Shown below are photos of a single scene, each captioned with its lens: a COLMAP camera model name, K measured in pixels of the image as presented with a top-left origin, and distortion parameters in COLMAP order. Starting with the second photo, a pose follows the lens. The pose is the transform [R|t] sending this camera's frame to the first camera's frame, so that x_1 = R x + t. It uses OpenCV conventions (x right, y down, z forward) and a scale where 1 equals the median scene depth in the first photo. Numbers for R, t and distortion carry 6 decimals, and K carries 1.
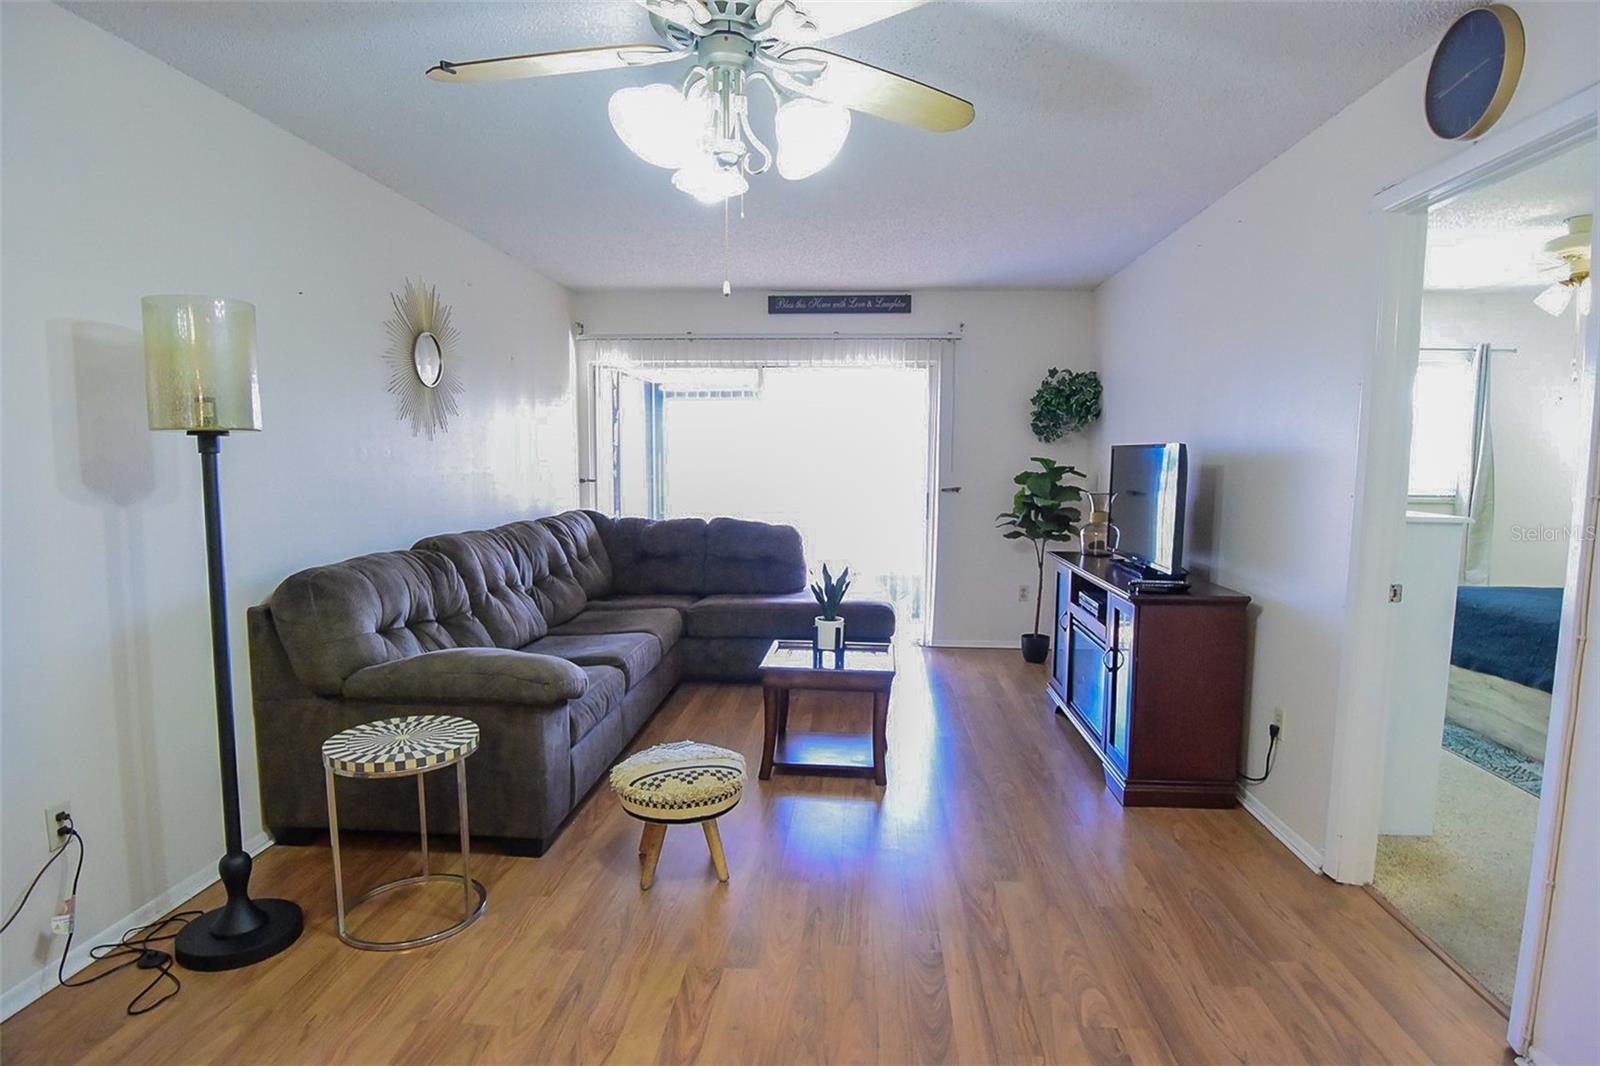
lens RADIAL K [[856.4, 0, 809.9], [0, 856.4, 542.9], [0, 0, 1]] dist [-0.010863, -0.010595]
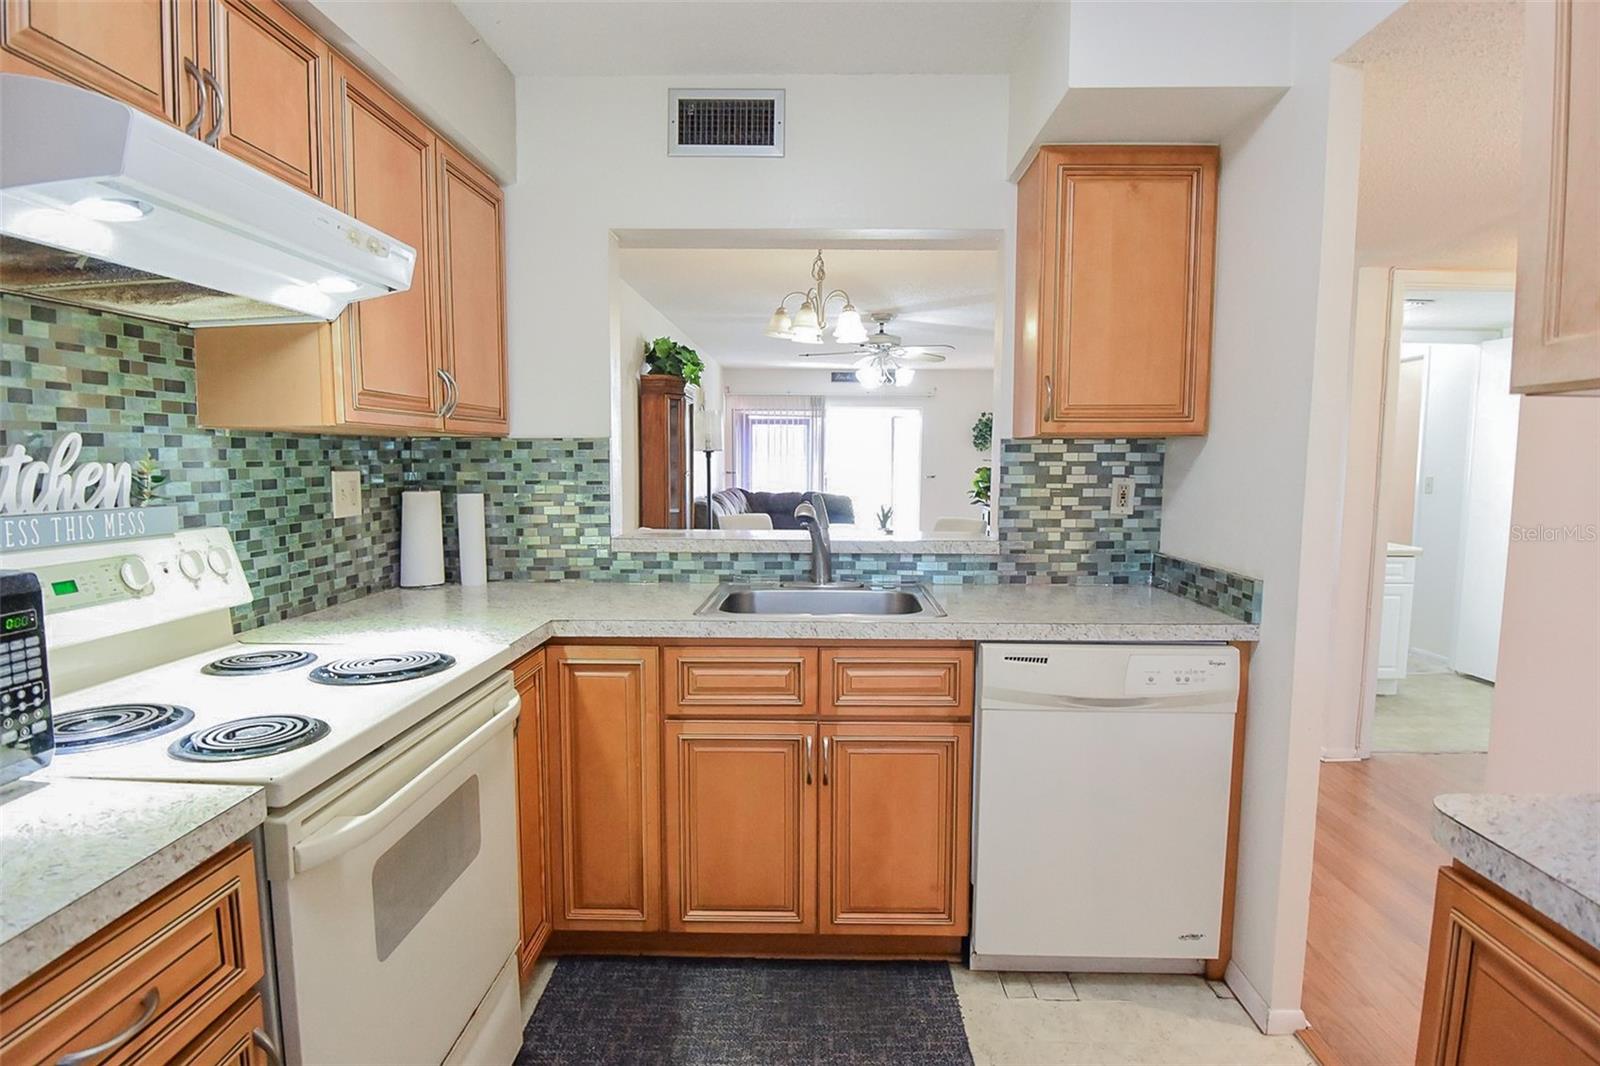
lens RADIAL K [[856.4, 0, 800.5], [0, 856.4, 538.4], [0, 0, 1]] dist [-0.010863, -0.010595]
pose [[0.999442, -0.005513, 0.032951, -0.276150], [0.005814, 0.999942, -0.009038, 0.134227], [-0.032899, 0.009224, 0.999416, -1.311620]]
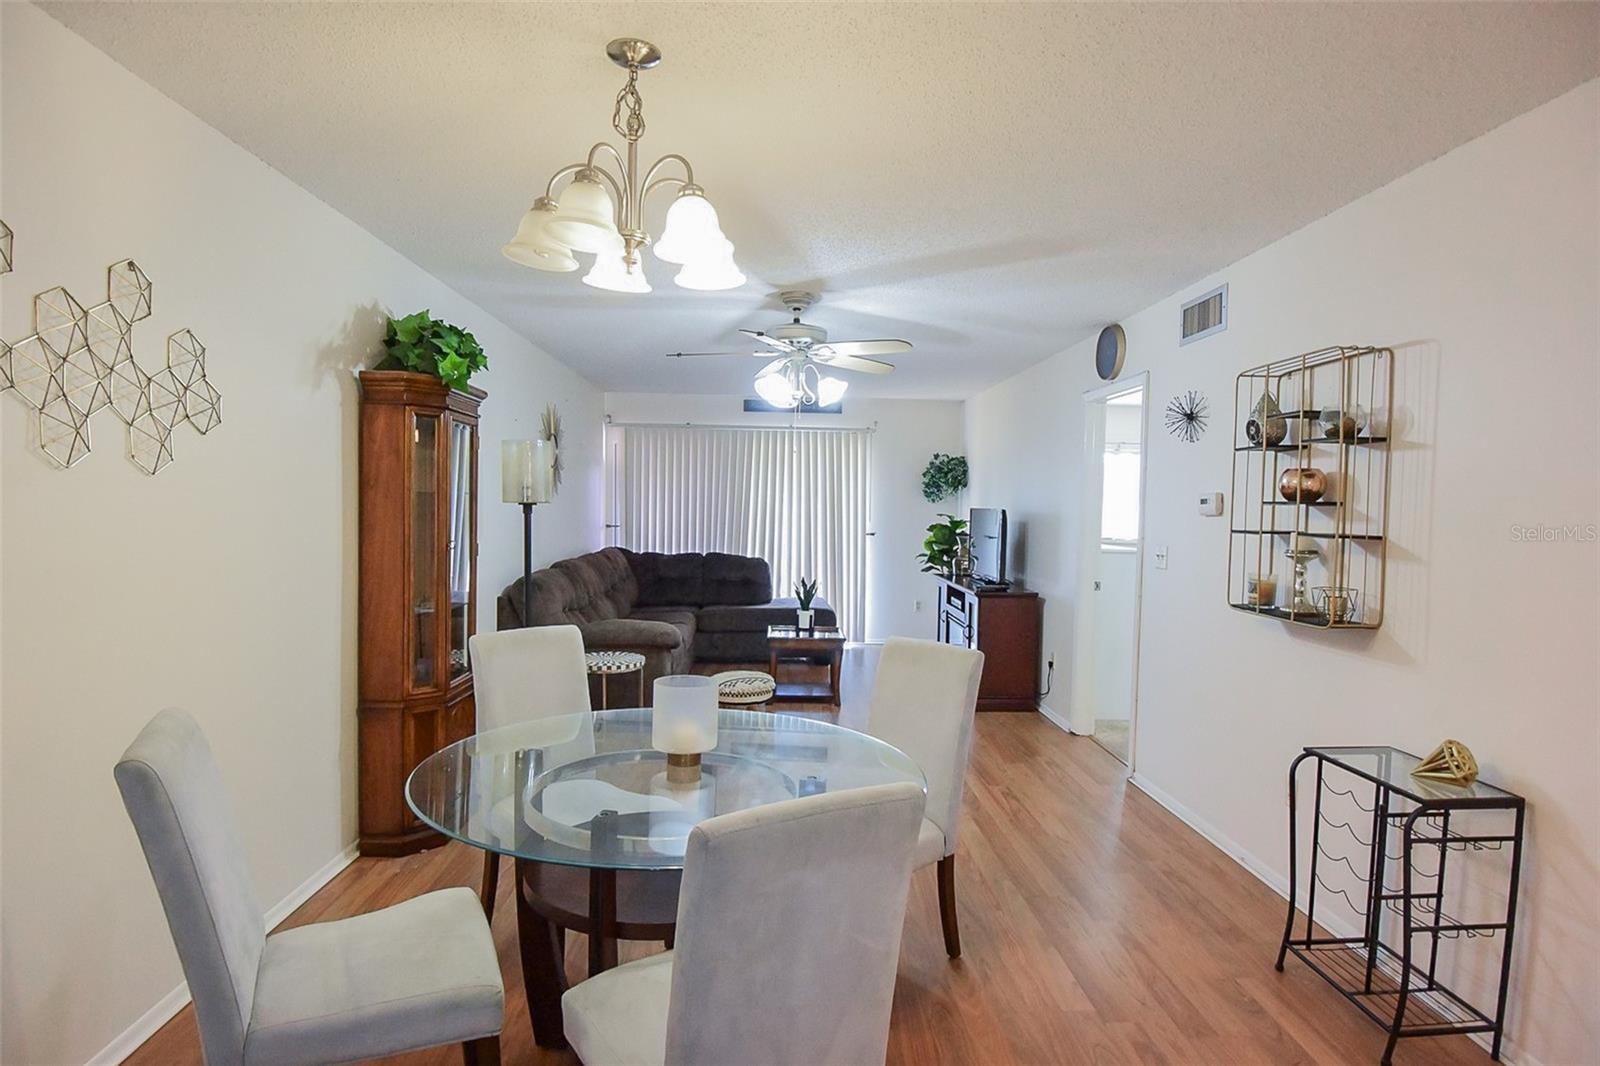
lens RADIAL K [[856.4, 0, 809.5], [0, 856.4, 531.3], [0, 0, 1]] dist [-0.010863, -0.010595]
pose [[0.993098, 0.006663, 0.117099, -0.161698], [0.001054, 0.997838, -0.065714, 0.042751], [-0.117284, 0.065384, 0.990944, -0.656373]]
